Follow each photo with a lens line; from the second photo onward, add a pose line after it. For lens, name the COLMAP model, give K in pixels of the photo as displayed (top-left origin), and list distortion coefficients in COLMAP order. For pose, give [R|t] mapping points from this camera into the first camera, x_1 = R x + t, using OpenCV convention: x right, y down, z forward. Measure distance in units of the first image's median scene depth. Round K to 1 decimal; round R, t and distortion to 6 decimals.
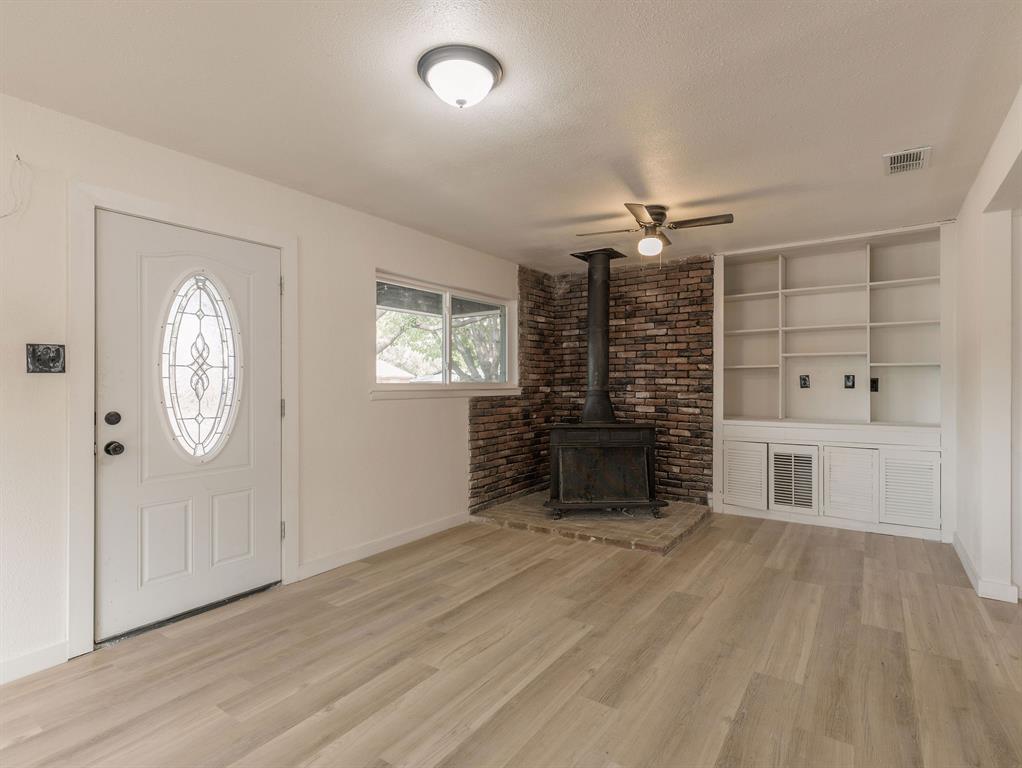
lens RADIAL K [[514.9, 0, 526.0], [0, 514.9, 387.3], [0, 0, 1]] dist [0.010157, -0.000833]
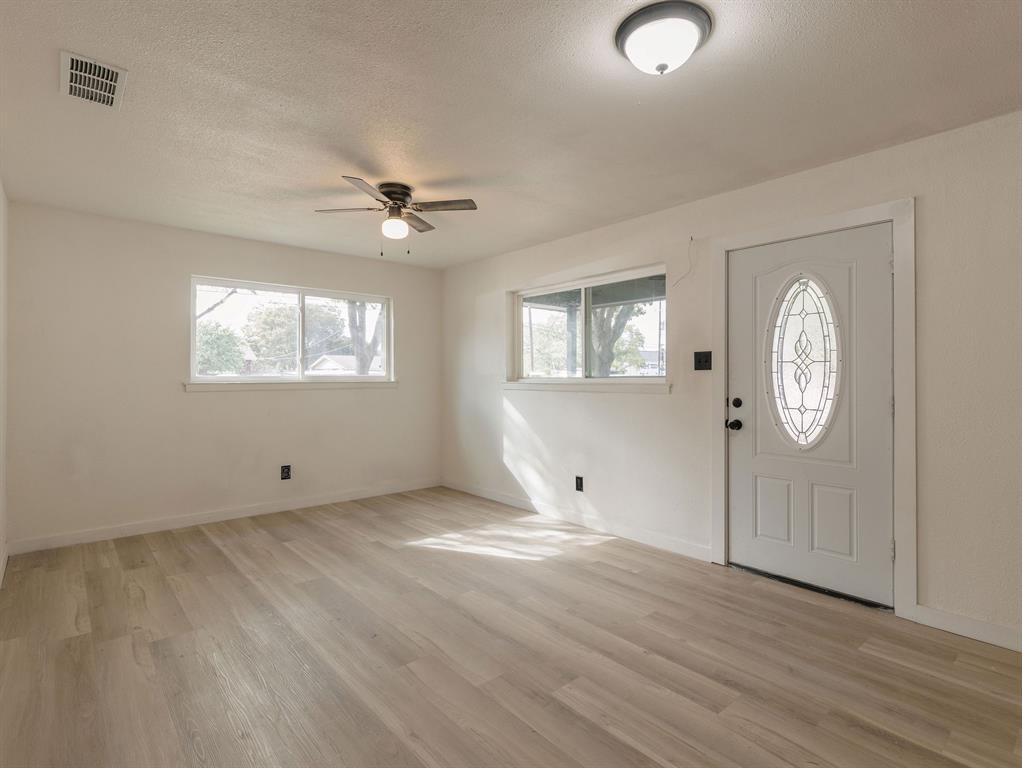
lens RADIAL K [[514.9, 0, 526.0], [0, 514.9, 387.3], [0, 0, 1]] dist [0.010157, -0.000833]
pose [[-0.232844, 0.021729, -0.972271, 0.602425], [-0.012525, 0.999600, 0.025339, -0.007234], [0.972433, 0.018078, -0.232479, 0.733537]]
